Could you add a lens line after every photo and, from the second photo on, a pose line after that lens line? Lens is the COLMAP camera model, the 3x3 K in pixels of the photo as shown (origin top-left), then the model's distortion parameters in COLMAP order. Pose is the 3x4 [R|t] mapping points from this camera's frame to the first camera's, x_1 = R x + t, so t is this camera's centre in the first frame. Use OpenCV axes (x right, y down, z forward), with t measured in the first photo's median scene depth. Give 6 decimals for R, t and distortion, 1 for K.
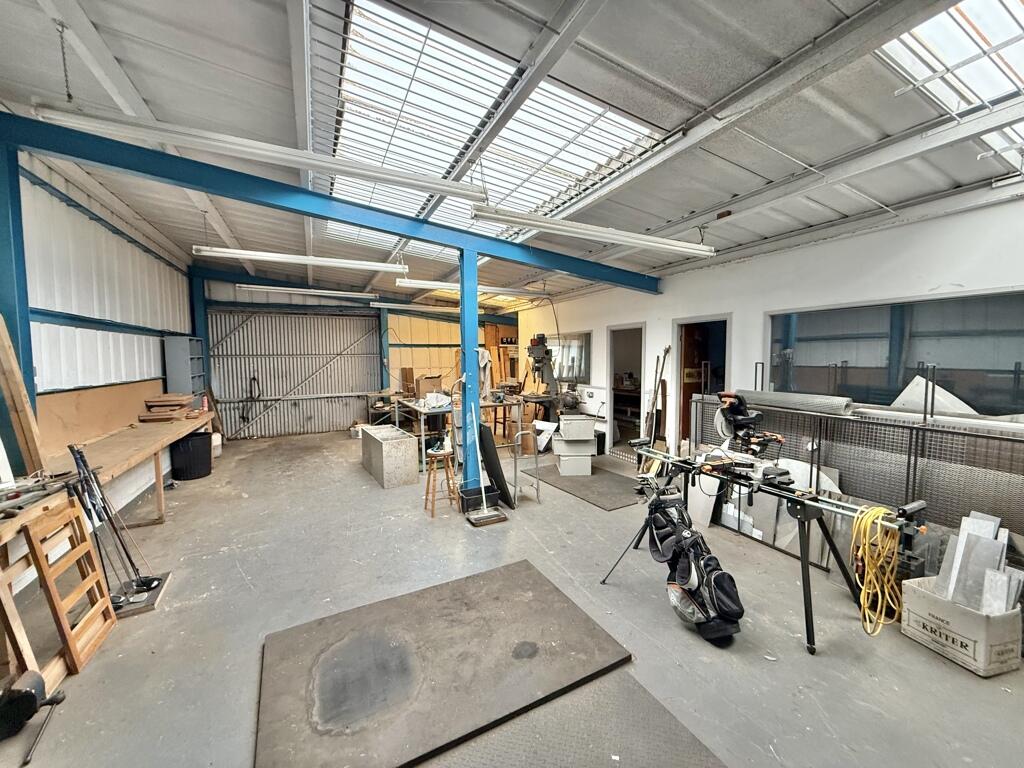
lens RADIAL K [[404.9, 0, 511.7], [0, 404.9, 382.1], [0, 0, 1]] dist [-0.000209, 0.000290]
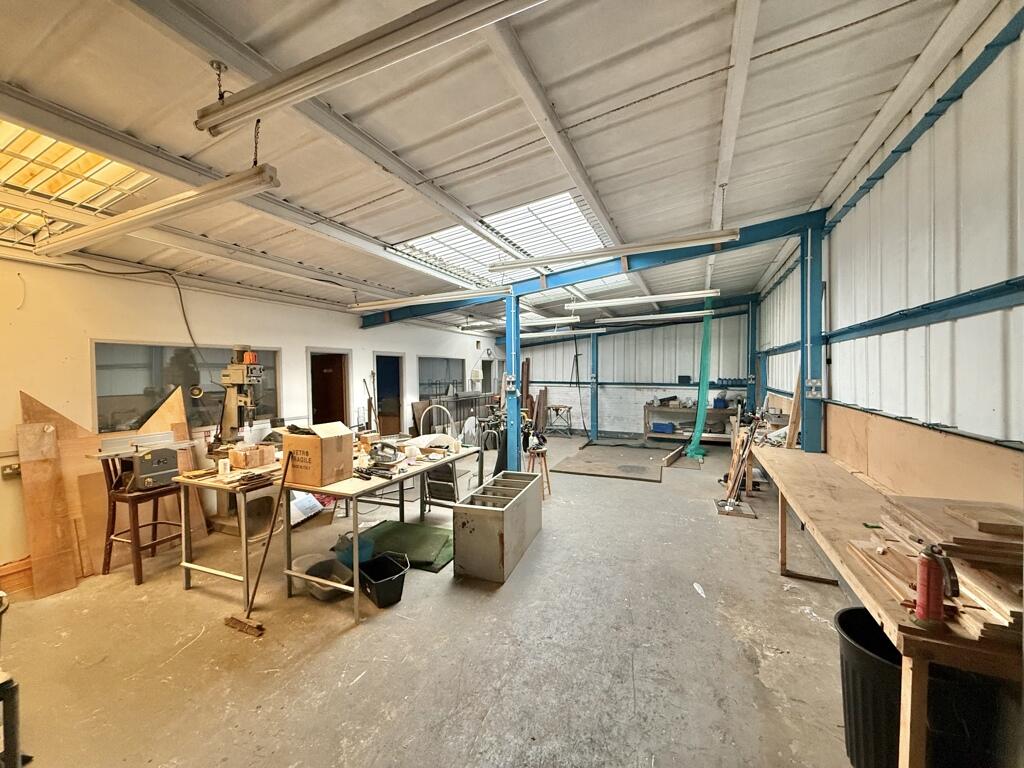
lens RADIAL K [[404.9, 0, 512.0], [0, 404.9, 380.4], [0, 0, 1]] dist [-0.000209, 0.000290]
pose [[-0.638713, 0.006594, 0.769417, -1.045929], [0.064045, 0.996949, 0.044622, -0.104148], [-0.766775, 0.077778, -0.637186, 1.743977]]
